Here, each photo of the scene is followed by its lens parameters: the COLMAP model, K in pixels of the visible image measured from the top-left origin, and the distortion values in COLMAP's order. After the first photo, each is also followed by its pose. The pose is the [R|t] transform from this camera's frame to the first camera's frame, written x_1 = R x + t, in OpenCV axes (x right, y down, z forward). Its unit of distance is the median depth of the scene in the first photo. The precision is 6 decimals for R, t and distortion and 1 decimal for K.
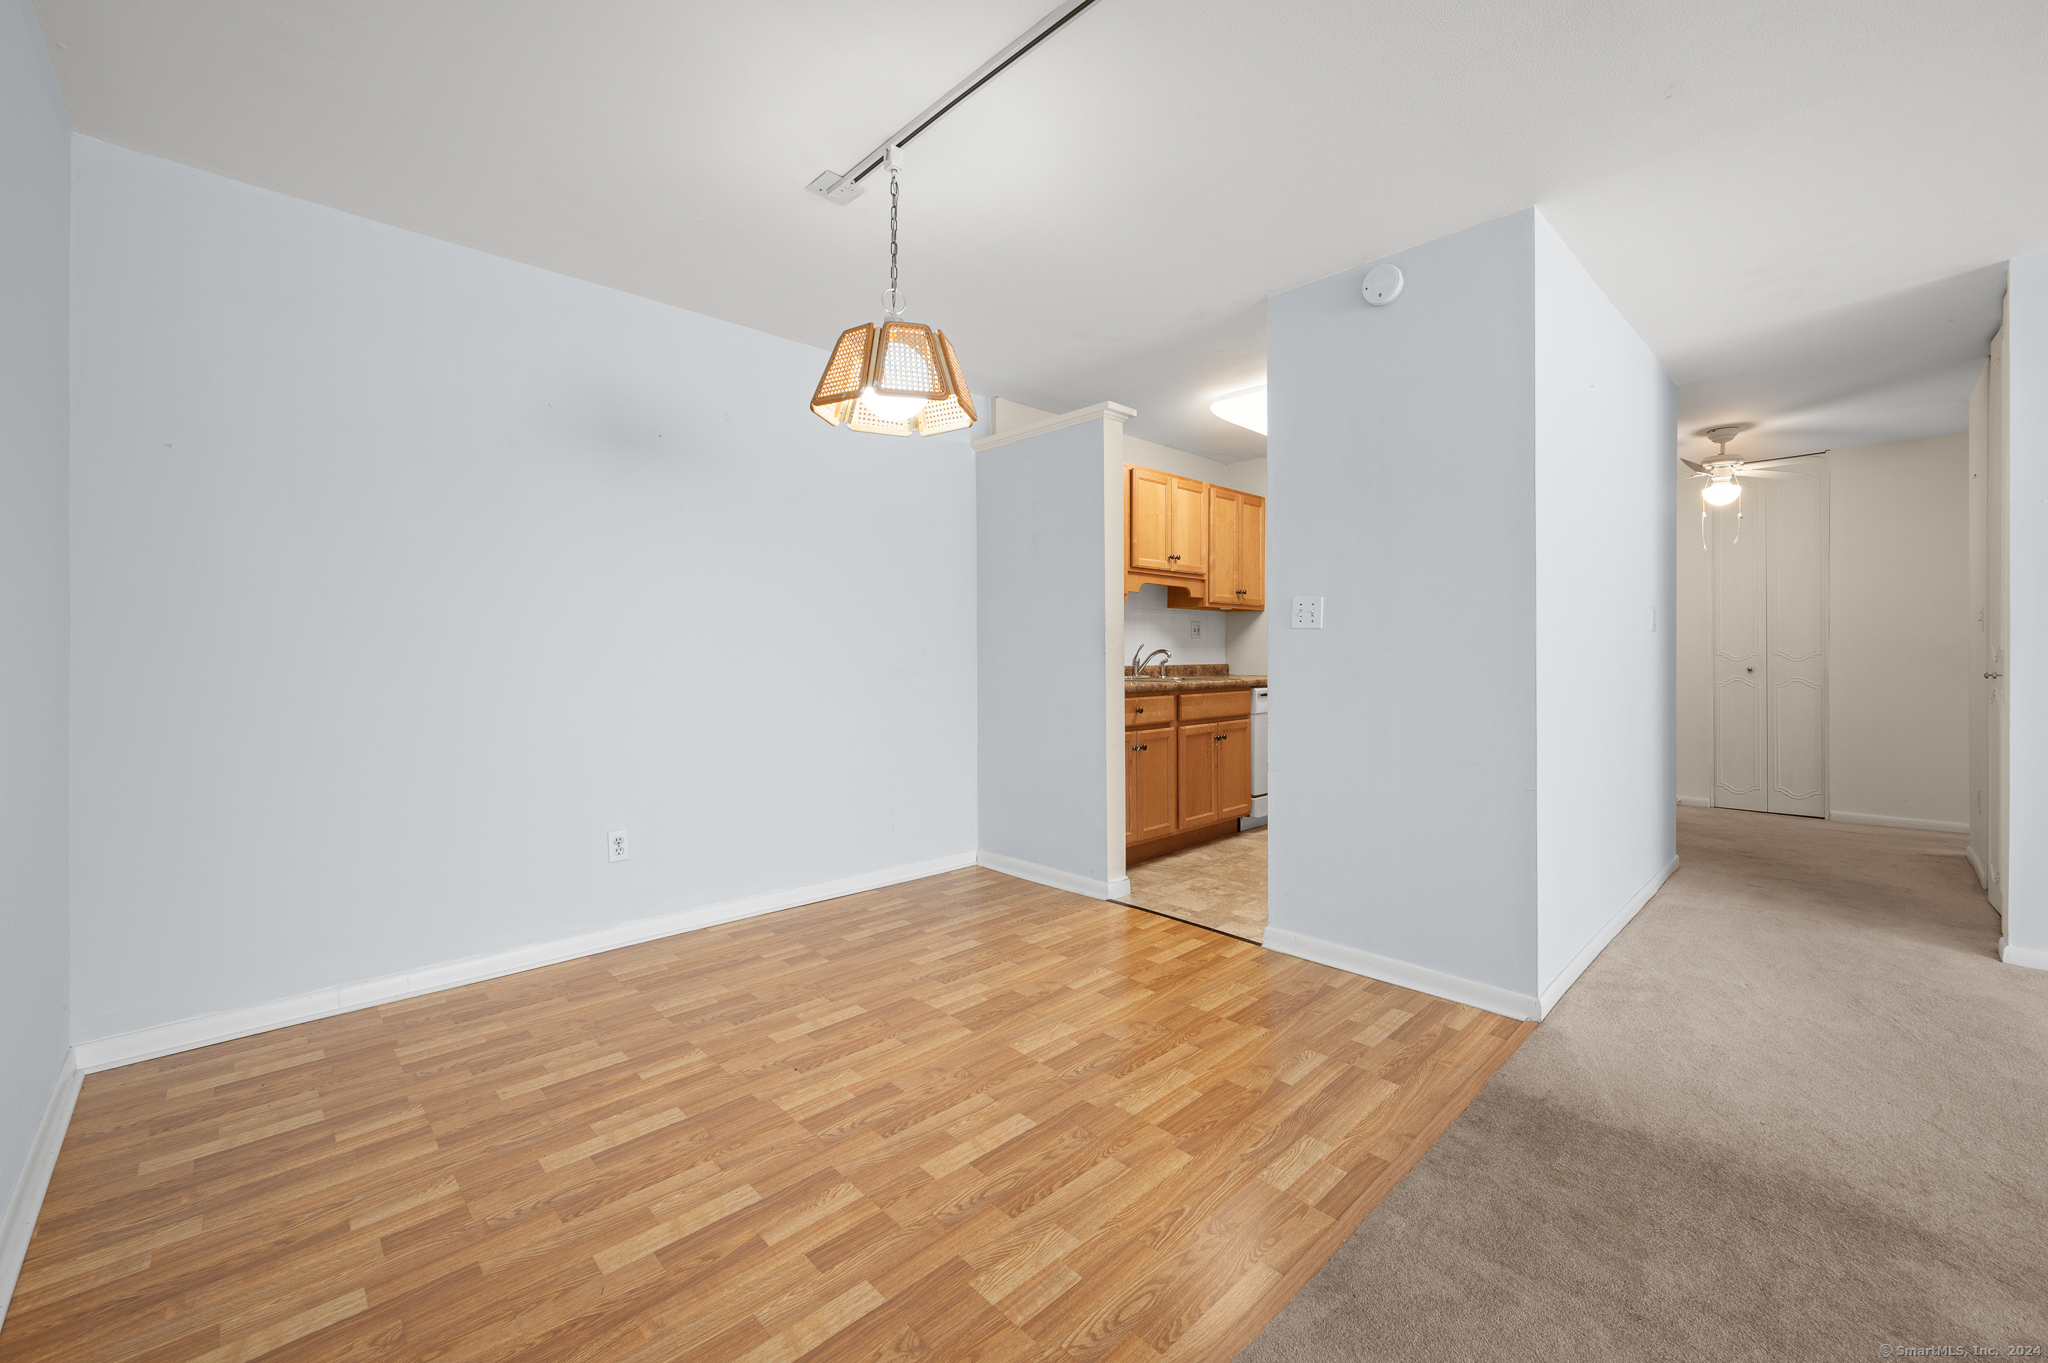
lens RADIAL K [[828.1, 0, 1055.5], [0, 828.1, 656.7], [0, 0, 1]] dist [-0.002291, -0.000350]
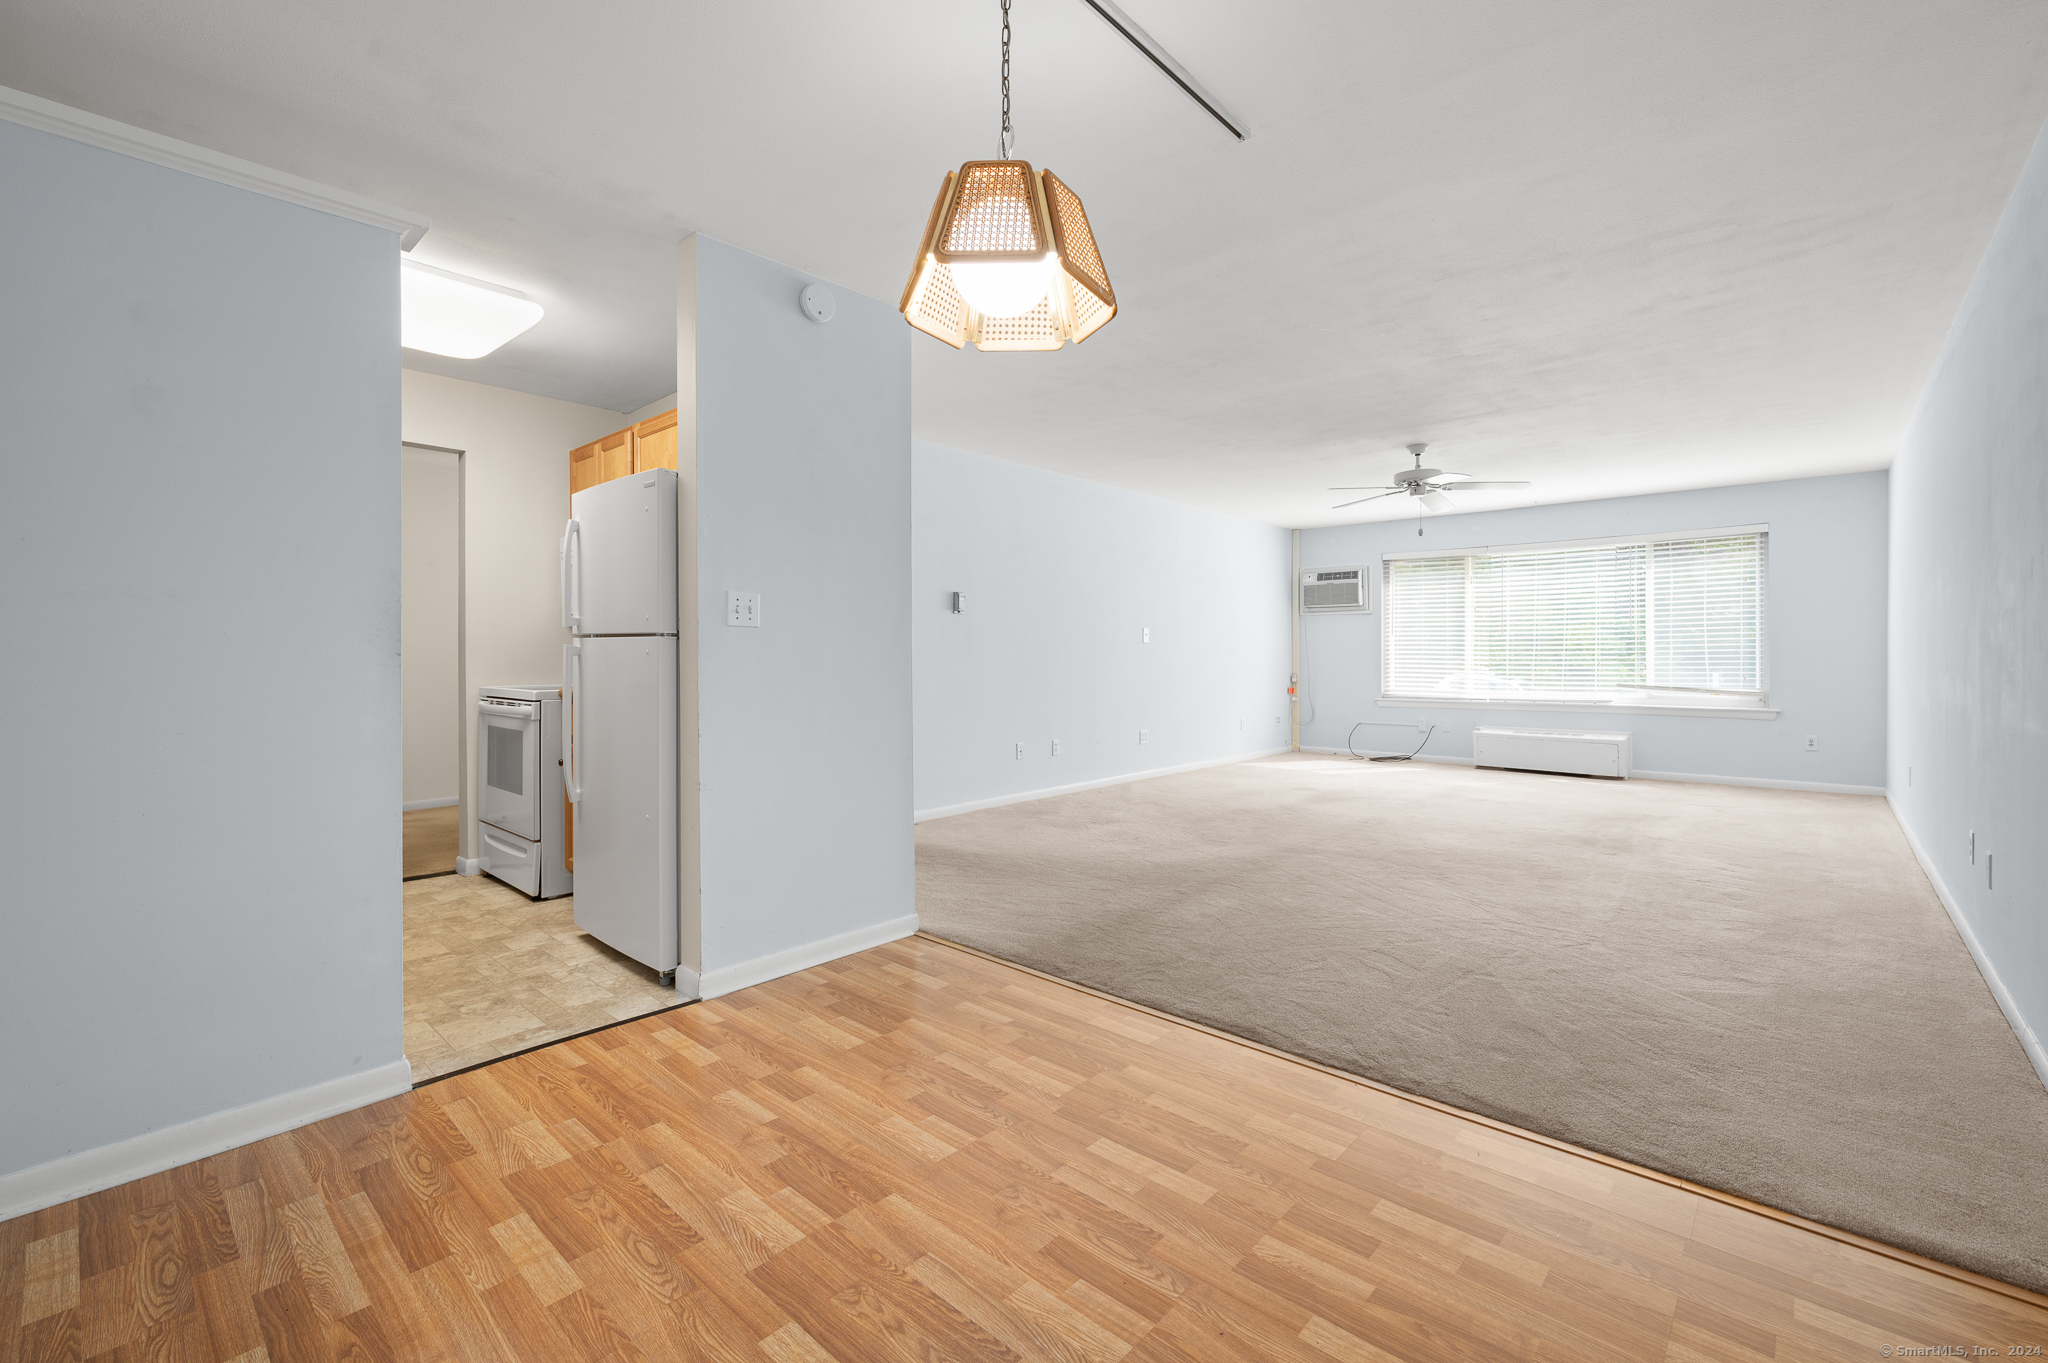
lens RADIAL K [[856.5, 0, 1028.8], [0, 856.5, 656.3], [0, 0, 1]] dist [-0.001298, 0.000862]
pose [[-0.040520, -0.004450, 0.999169, -0.508381], [0.008166, 0.999955, 0.004785, -0.002166], [-0.999145, 0.008353, -0.040482, 0.560964]]
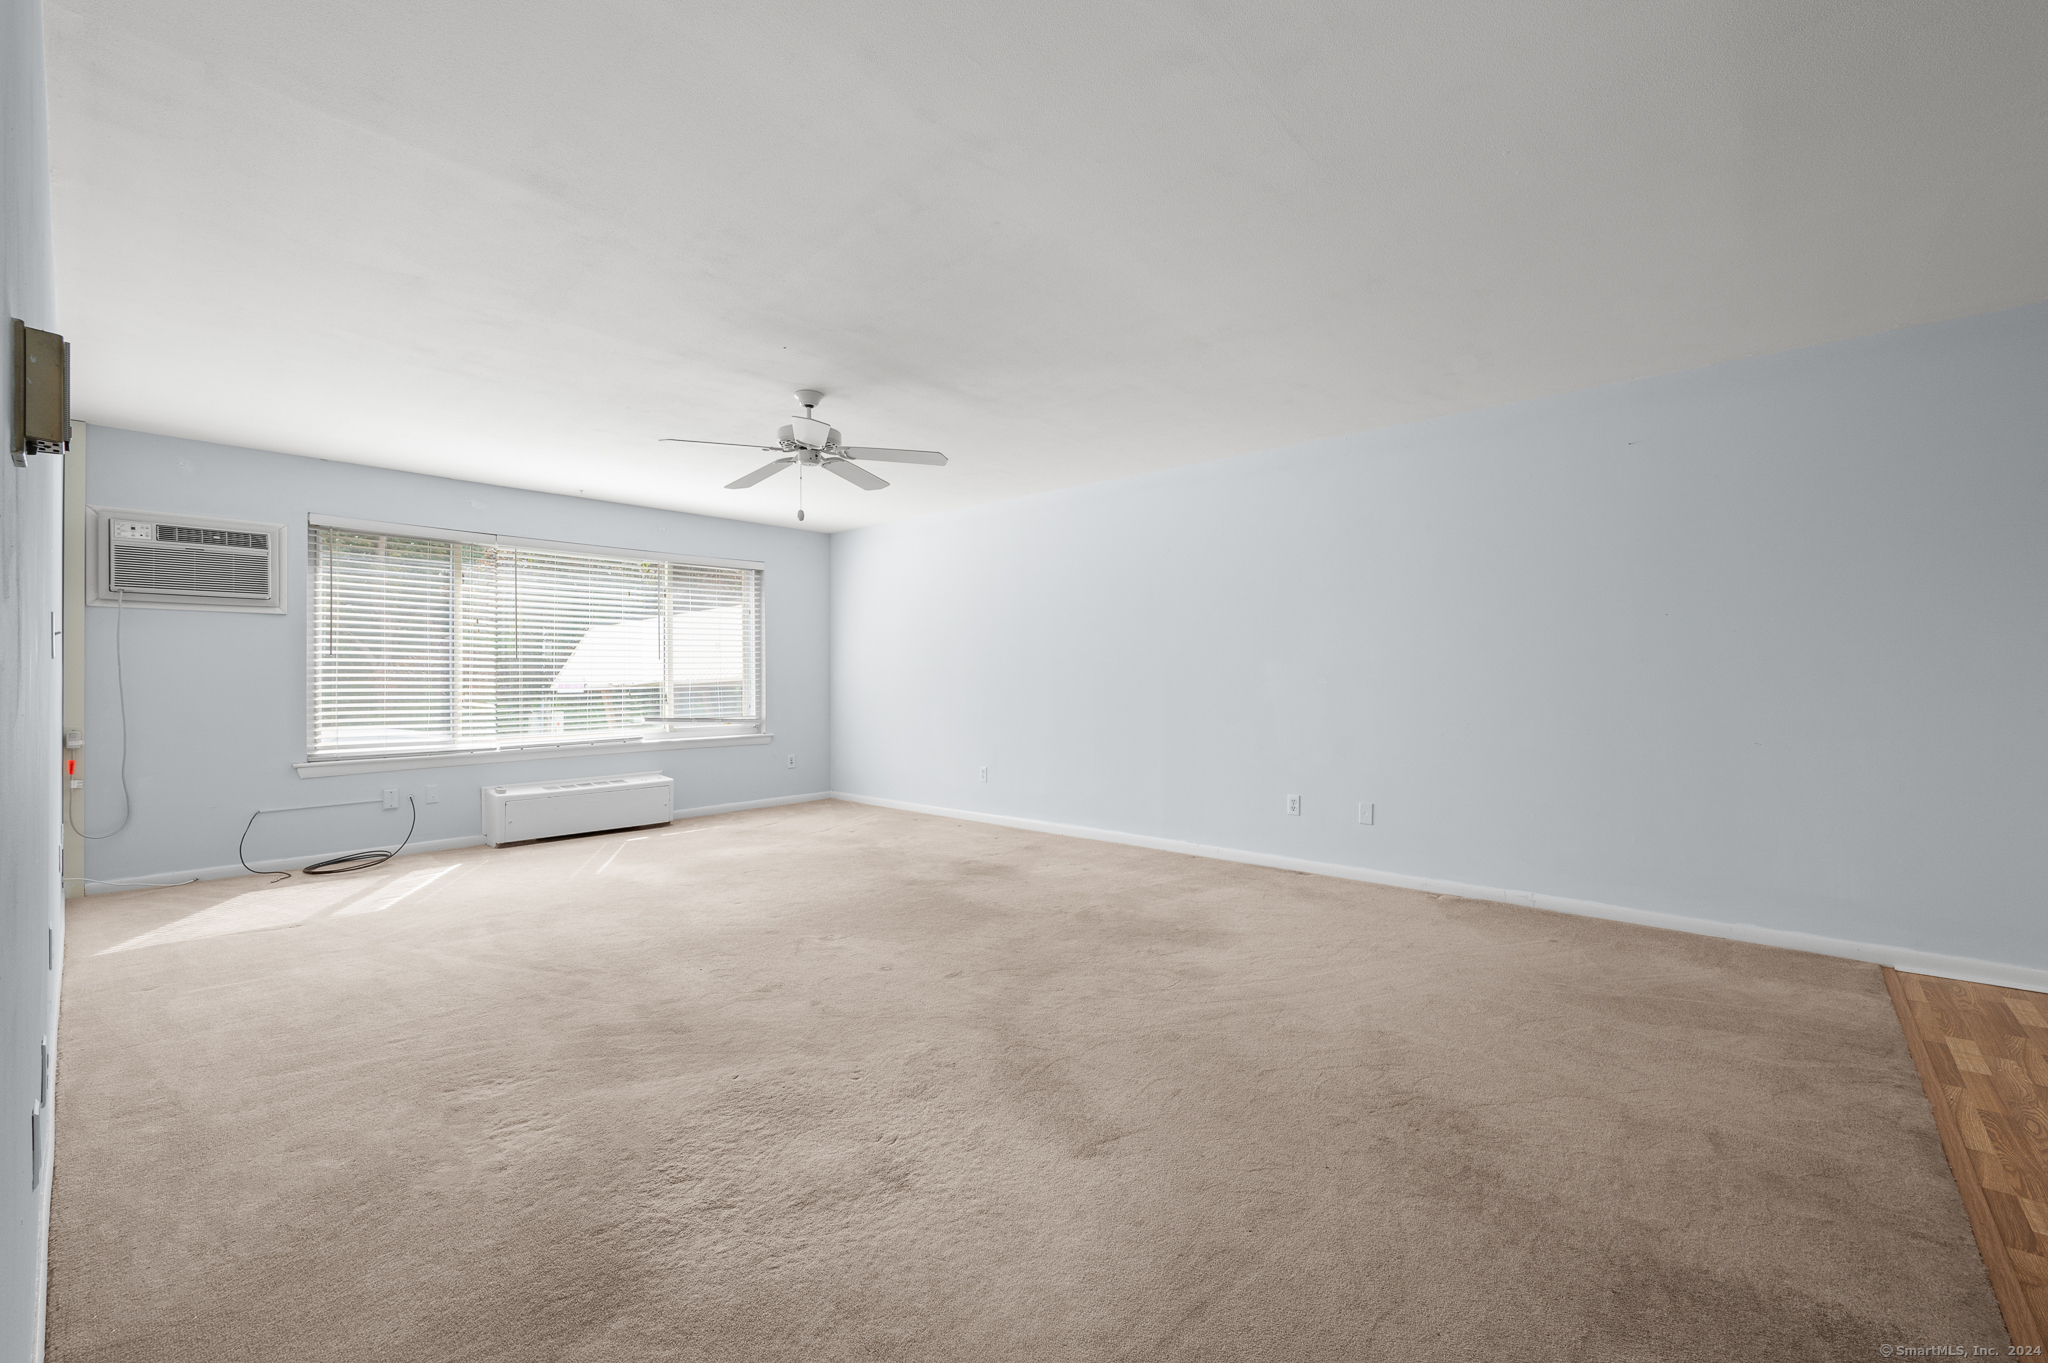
lens RADIAL K [[856.5, 0, 1025.0], [0, 856.5, 680.0], [0, 0, 1]] dist [-0.001298, 0.000862]
pose [[-0.998361, 0.002772, -0.057169, 0.757919], [0.002291, 0.999961, 0.008475, -0.008503], [0.057190, 0.008330, -0.998329, 0.916478]]
